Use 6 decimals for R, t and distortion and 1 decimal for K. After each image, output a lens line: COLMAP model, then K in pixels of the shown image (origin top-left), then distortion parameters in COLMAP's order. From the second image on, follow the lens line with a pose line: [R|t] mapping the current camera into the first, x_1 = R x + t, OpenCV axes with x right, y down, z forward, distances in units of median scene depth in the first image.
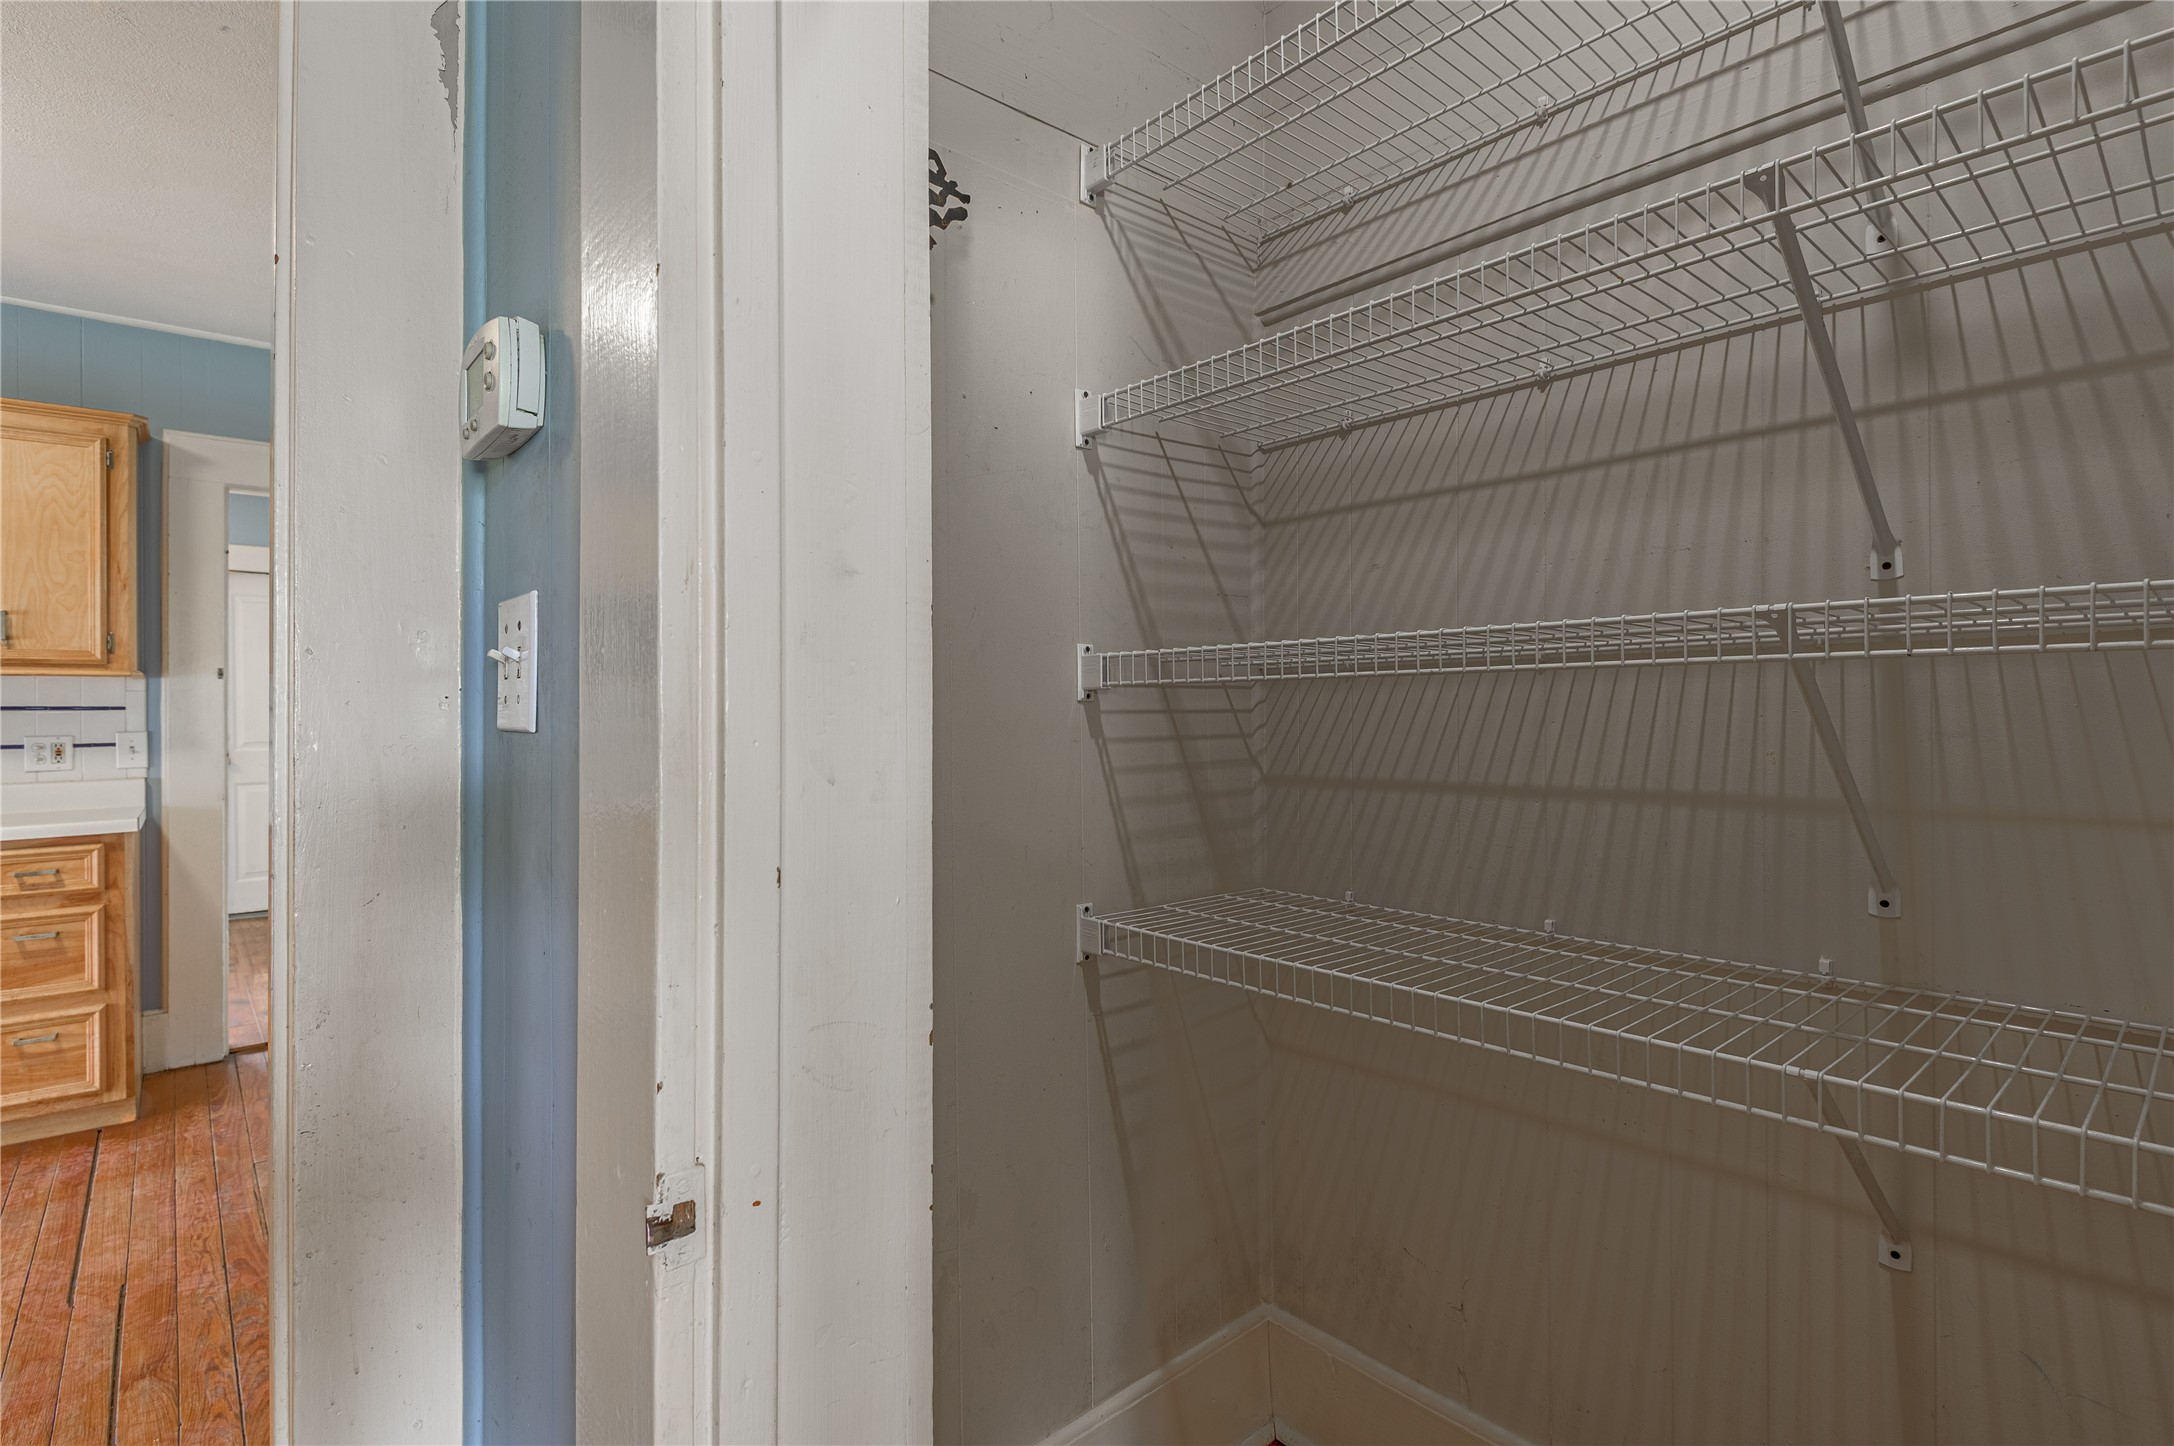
lens RADIAL K [[1019.7, 0, 1084.3], [0, 1019.7, 720.8], [0, 0, 1]] dist [0.013052, -0.010095]
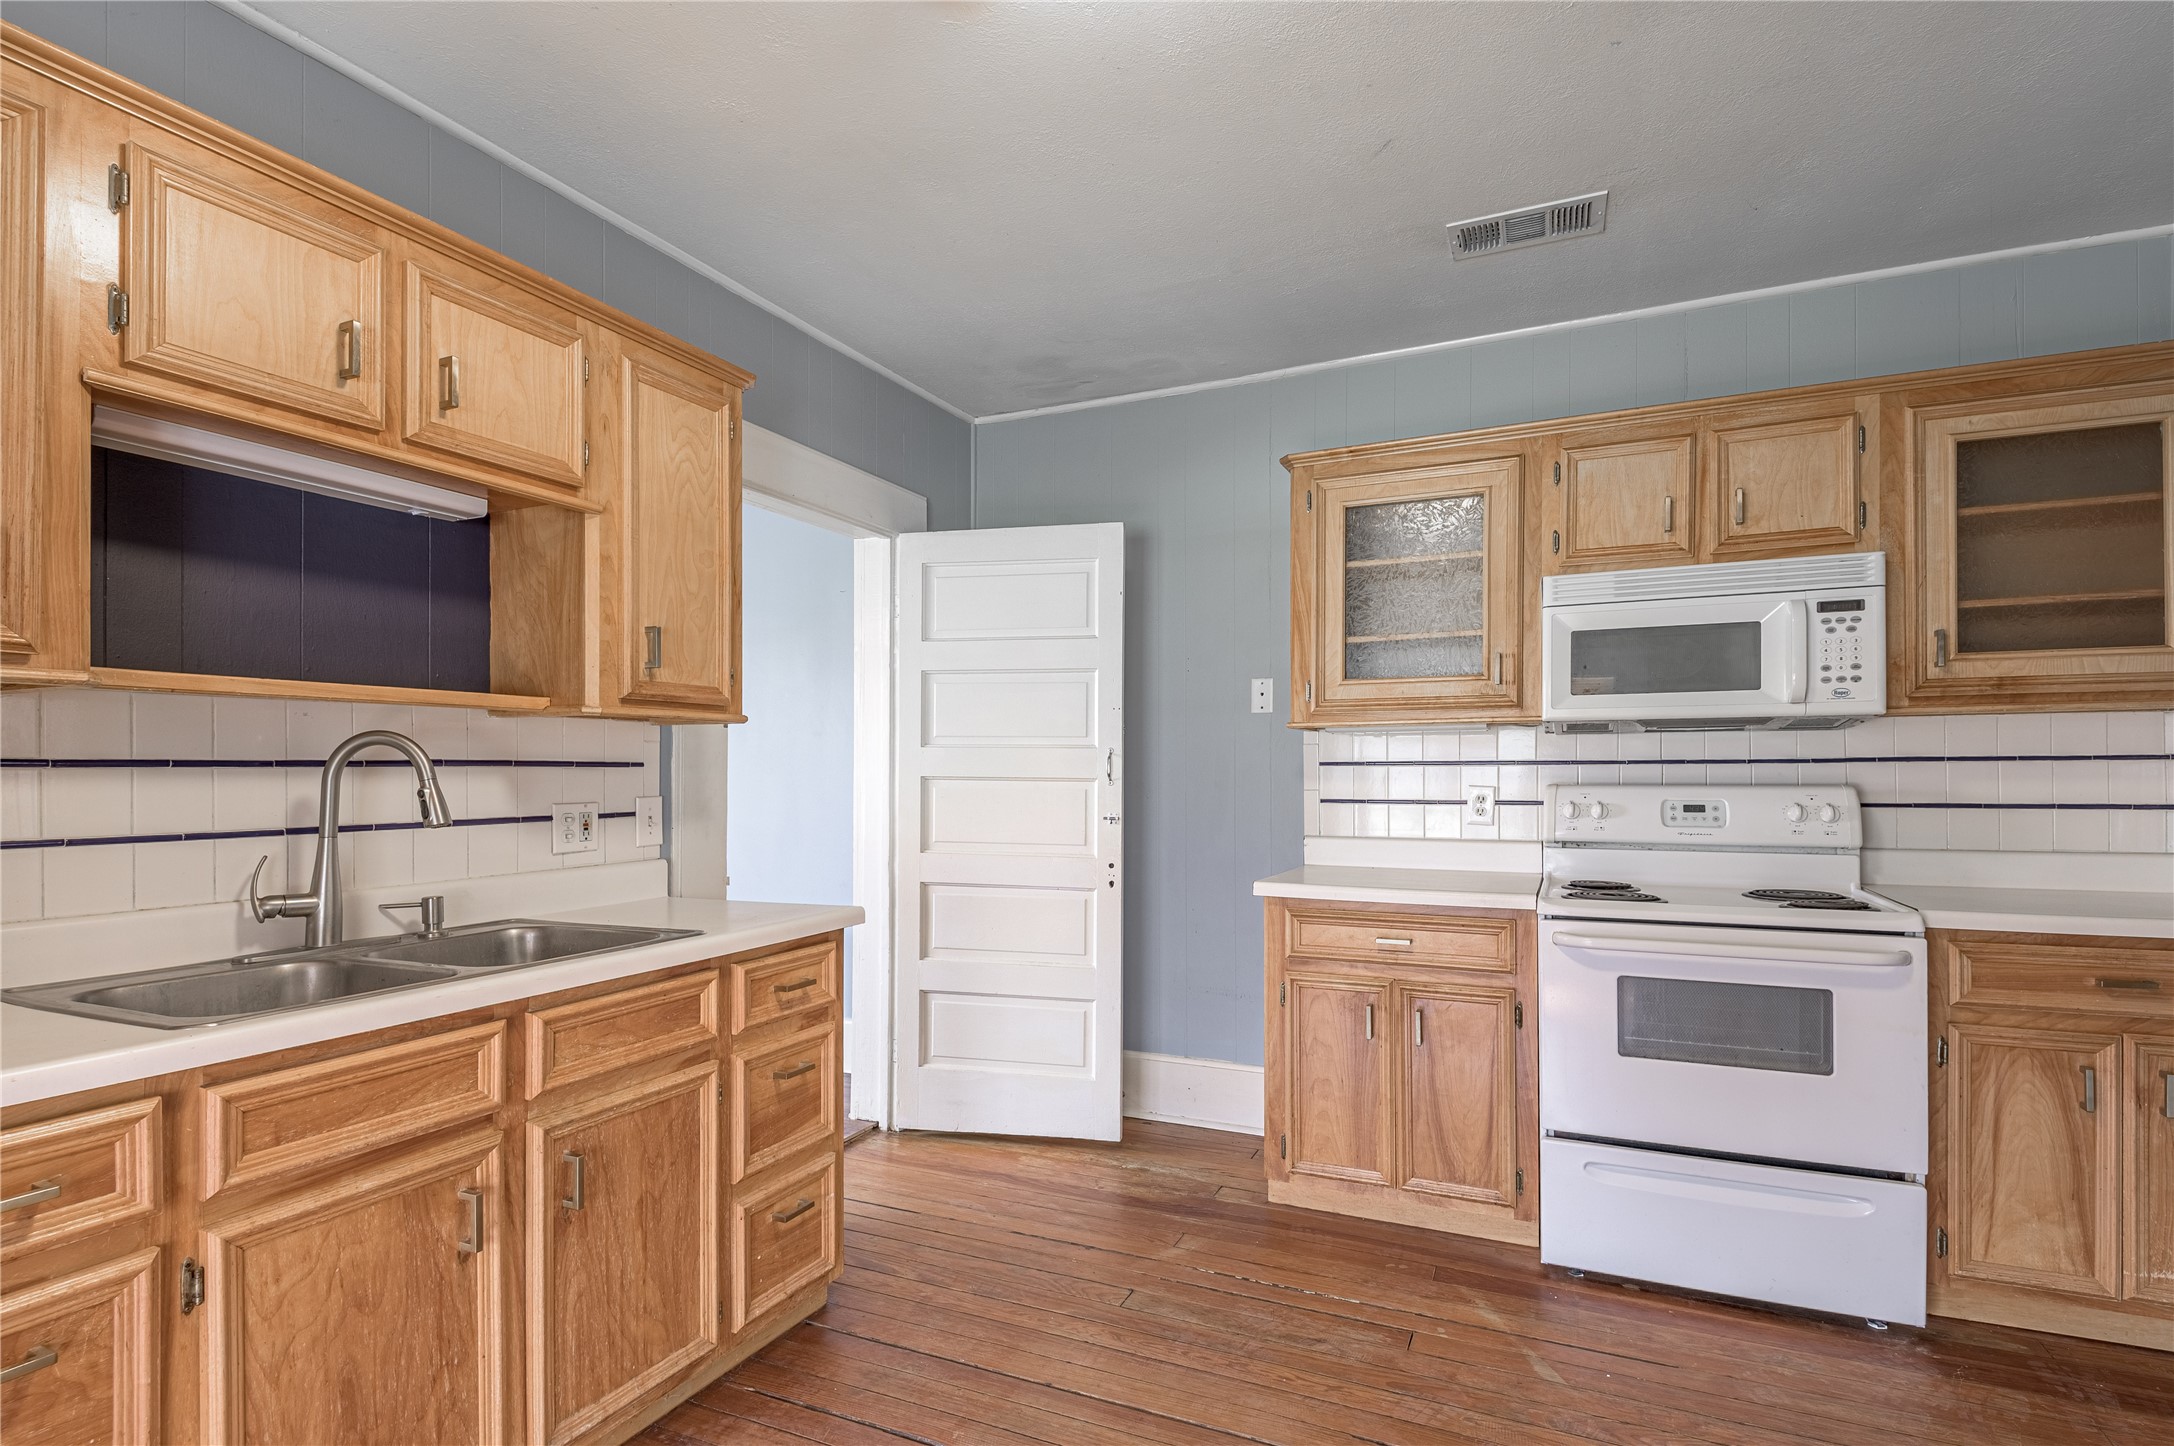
lens RADIAL K [[1019.7, 0, 1116.6], [0, 1019.7, 771.1], [0, 0, 1]] dist [0.013052, -0.010095]
pose [[0.909736, -0.000899, 0.415187, -0.976200], [0.006556, 0.999904, -0.012200, 0.003994], [-0.415136, 0.013821, 0.909654, 0.197649]]
